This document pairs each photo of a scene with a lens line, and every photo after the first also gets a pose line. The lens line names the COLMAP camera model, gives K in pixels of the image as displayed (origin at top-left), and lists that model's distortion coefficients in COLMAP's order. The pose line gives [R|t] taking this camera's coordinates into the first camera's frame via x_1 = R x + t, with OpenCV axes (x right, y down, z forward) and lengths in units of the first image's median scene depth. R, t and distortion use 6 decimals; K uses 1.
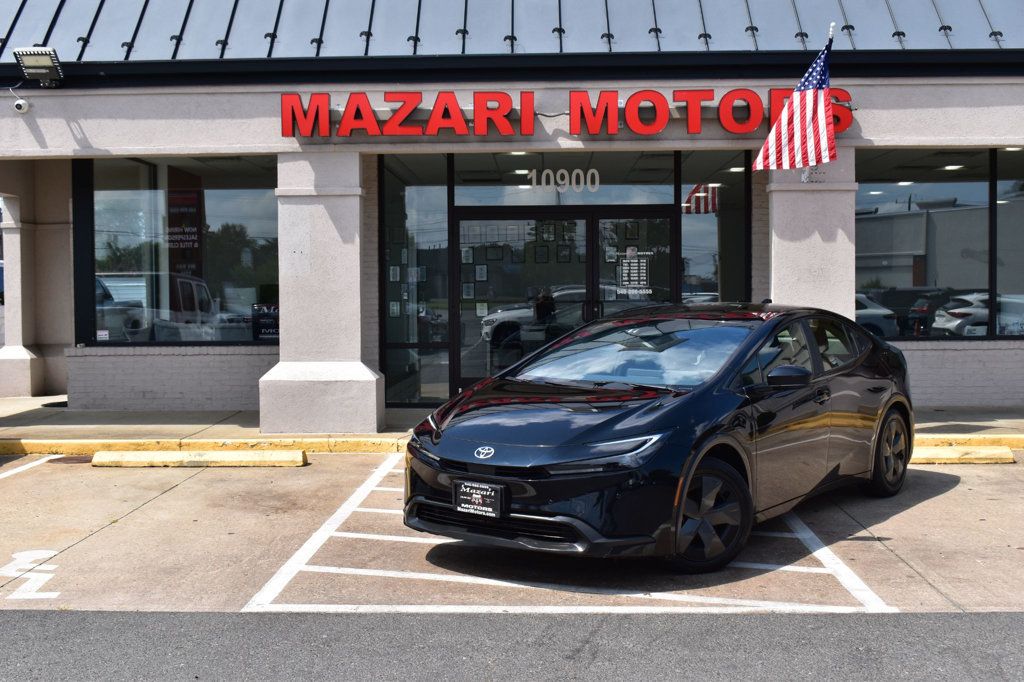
lens RADIAL K [[1307.7, 0, 506.8], [0, 1307.7, 337.6], [0, 0, 1]] dist [-0.043996, 0.000000]
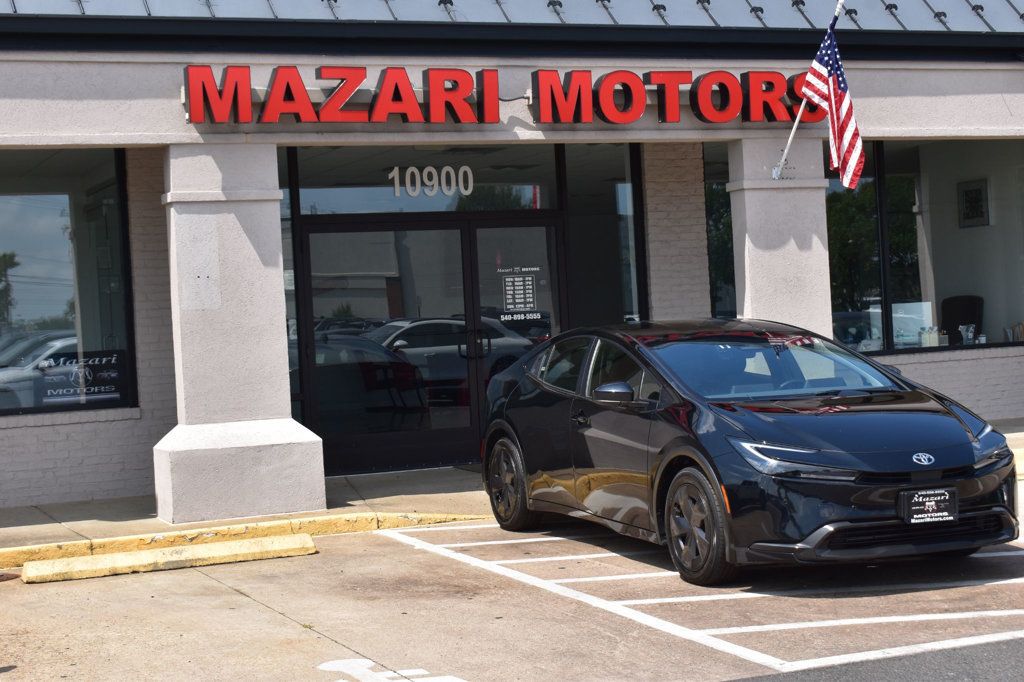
lens RADIAL K [[1764.3, 0, 506.7], [0, 1764.3, 342.3], [0, 0, 1]] dist [0.004046, 0.000000]
pose [[0.903330, -0.045919, 0.426481, -0.439626], [0.060198, 0.997985, -0.020053, 0.002571], [-0.424701, 0.043788, 0.904274, 0.015285]]
